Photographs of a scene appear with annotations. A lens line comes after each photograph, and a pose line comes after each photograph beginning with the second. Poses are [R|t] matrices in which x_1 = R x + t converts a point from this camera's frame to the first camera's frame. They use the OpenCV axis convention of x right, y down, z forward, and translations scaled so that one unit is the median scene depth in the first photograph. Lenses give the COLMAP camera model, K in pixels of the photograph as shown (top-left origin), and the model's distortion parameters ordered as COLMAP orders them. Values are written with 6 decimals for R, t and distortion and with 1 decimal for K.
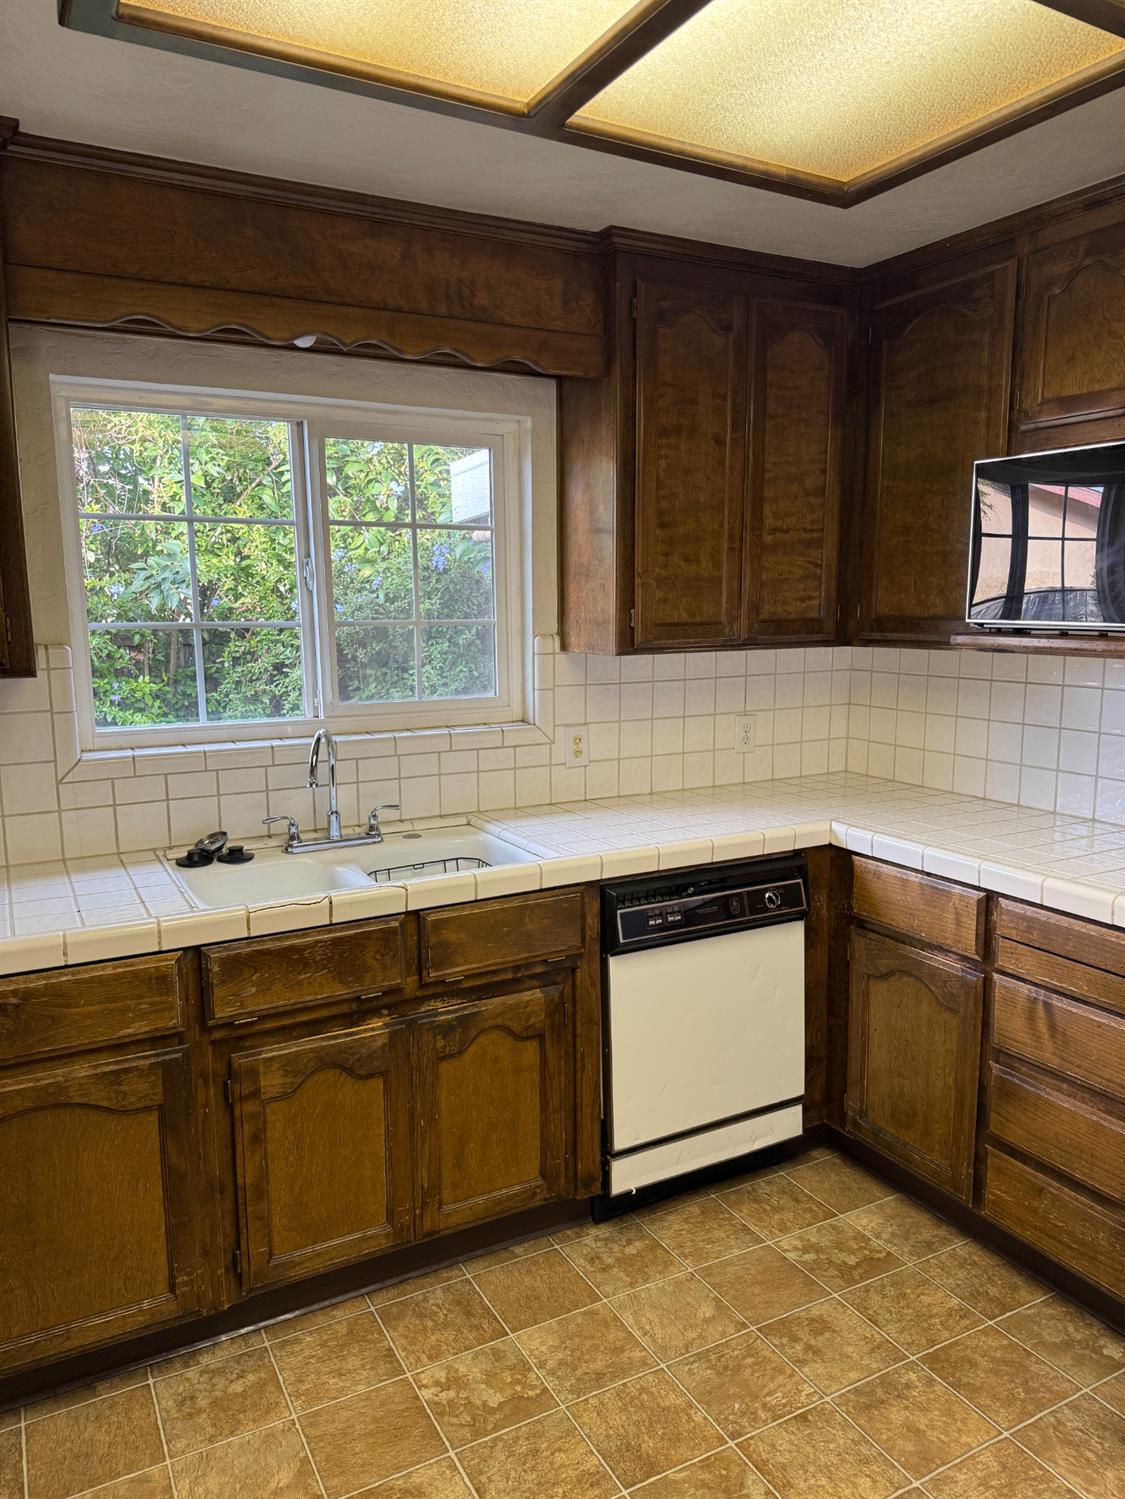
lens RADIAL K [[1047.2, 0, 572.7], [0, 1047.2, 754.2], [0, 0, 1]] dist [0.072693, -0.089487]
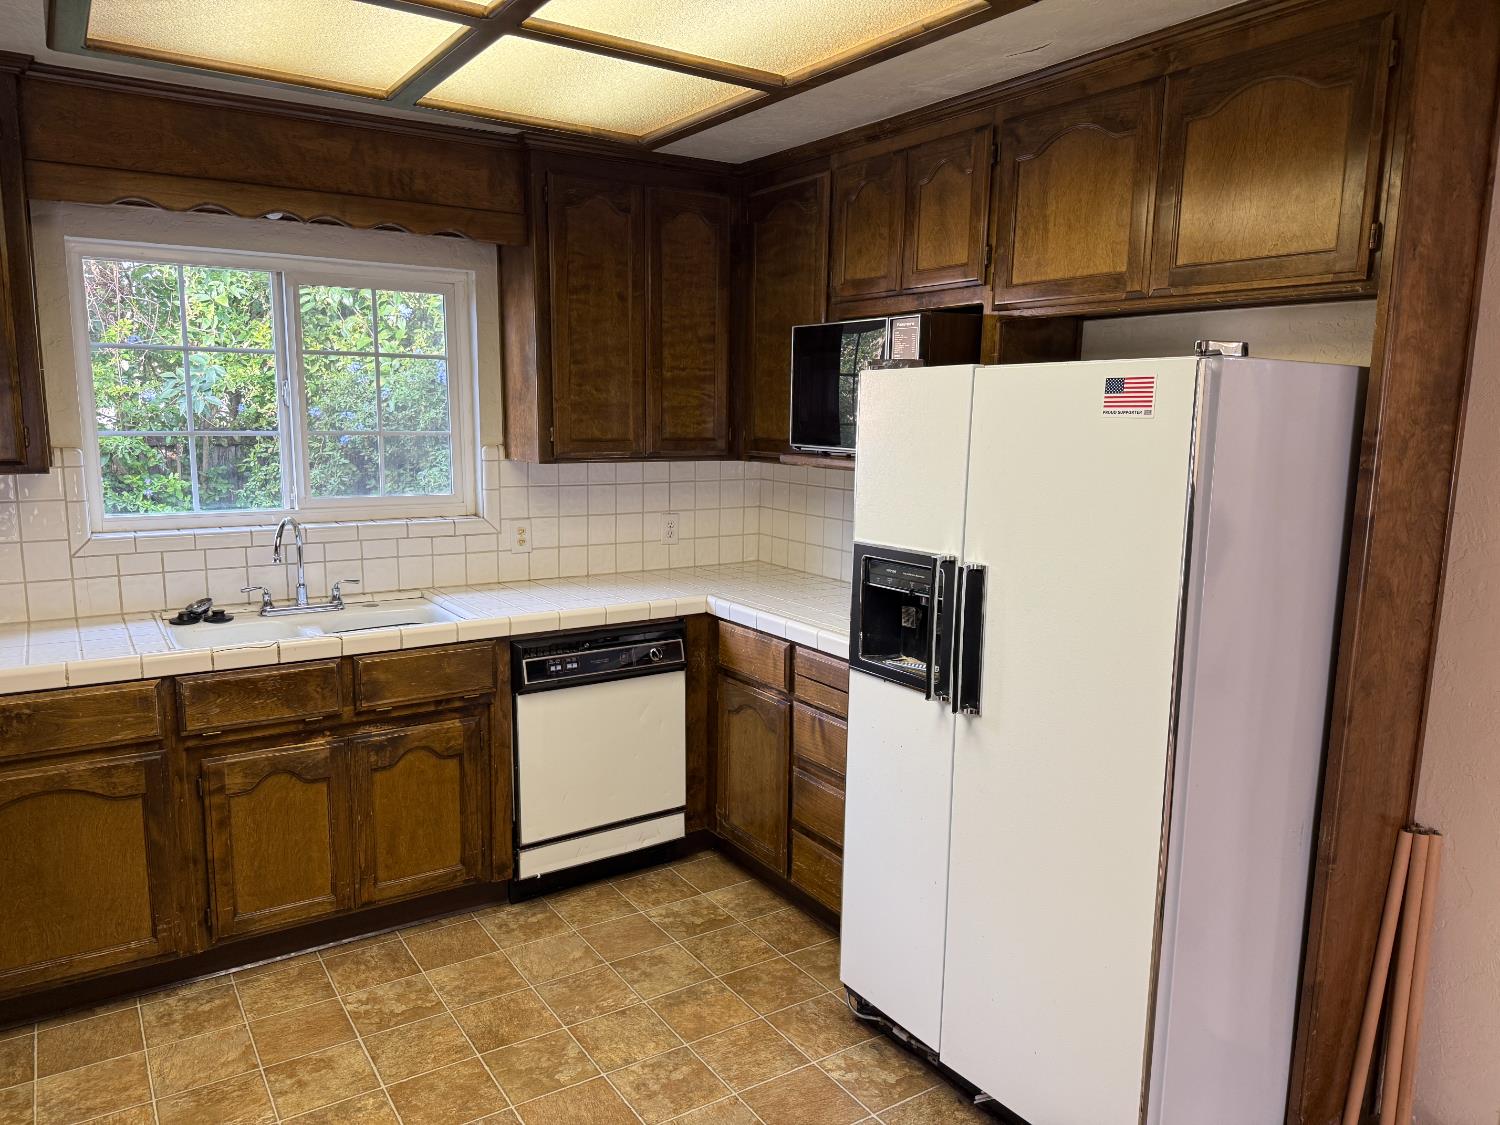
lens RADIAL K [[1047.9, 0, 744.1], [0, 1047.9, 569.5], [0, 0, 1]] dist [0.072693, -0.089487]
pose [[0.996930, 0.008642, 0.077816, 0.225836], [-0.009425, 0.999908, 0.009707, 0.022770], [-0.077725, -0.010411, 0.996920, -0.342440]]
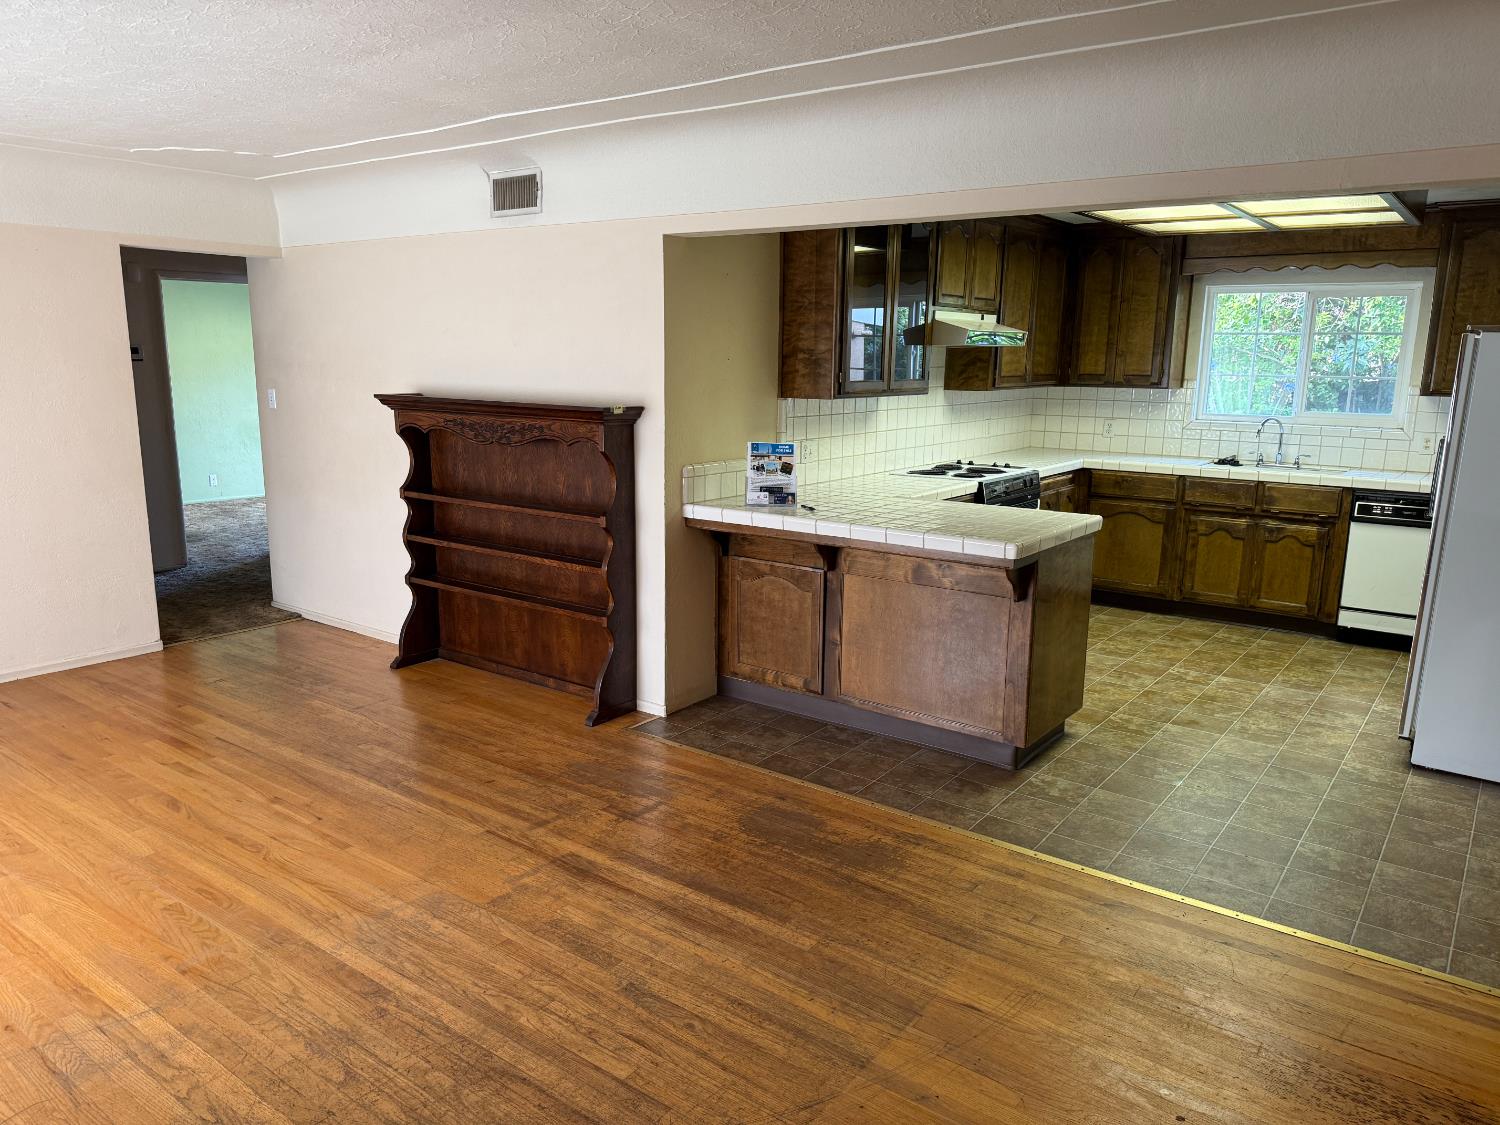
lens RADIAL K [[1047.9, 0, 758.2], [0, 1047.9, 572.6], [0, 0, 1]] dist [0.072693, -0.089487]
pose [[0.417768, 0.200349, -0.886188, 1.714226], [-0.150164, 0.977195, 0.150133, 0.155844], [0.896058, 0.070353, 0.438327, -1.310788]]
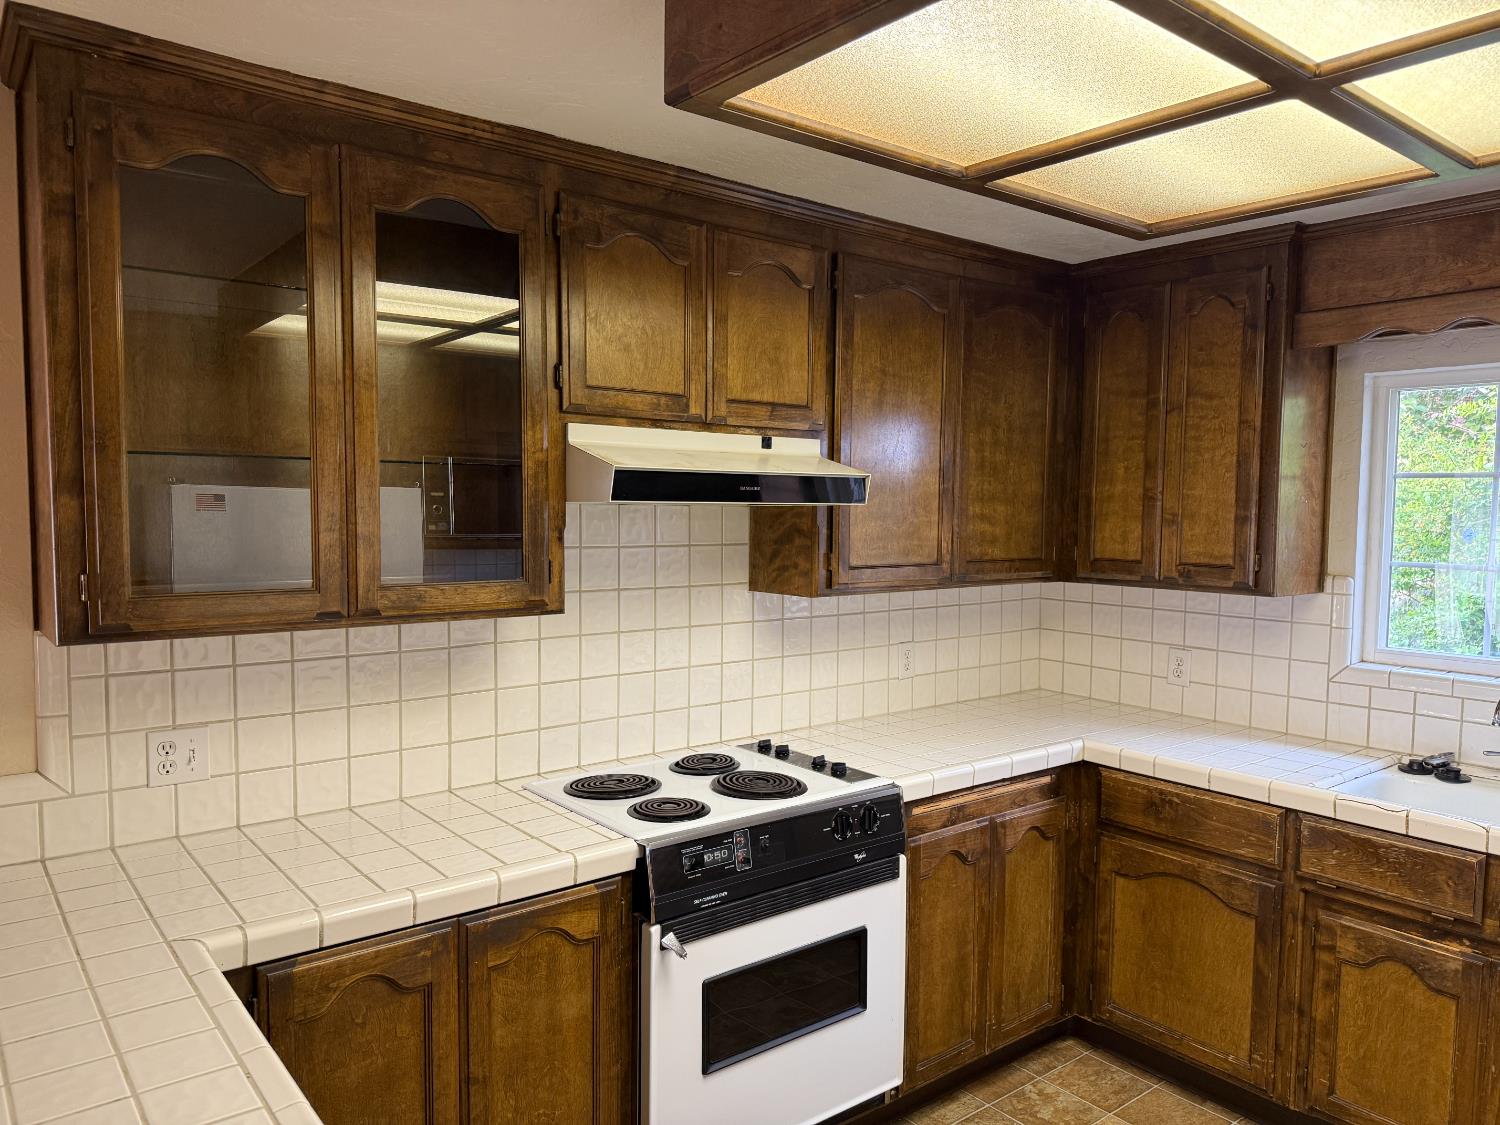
lens RADIAL K [[1047.9, 0, 761.1], [0, 1047.9, 583.6], [0, 0, 1]] dist [0.072693, -0.089487]
pose [[0.178627, 0.082400, -0.980460, 0.684245], [-0.155816, 0.986281, 0.054502, -0.055315], [0.971501, 0.143036, 0.189016, 0.058574]]
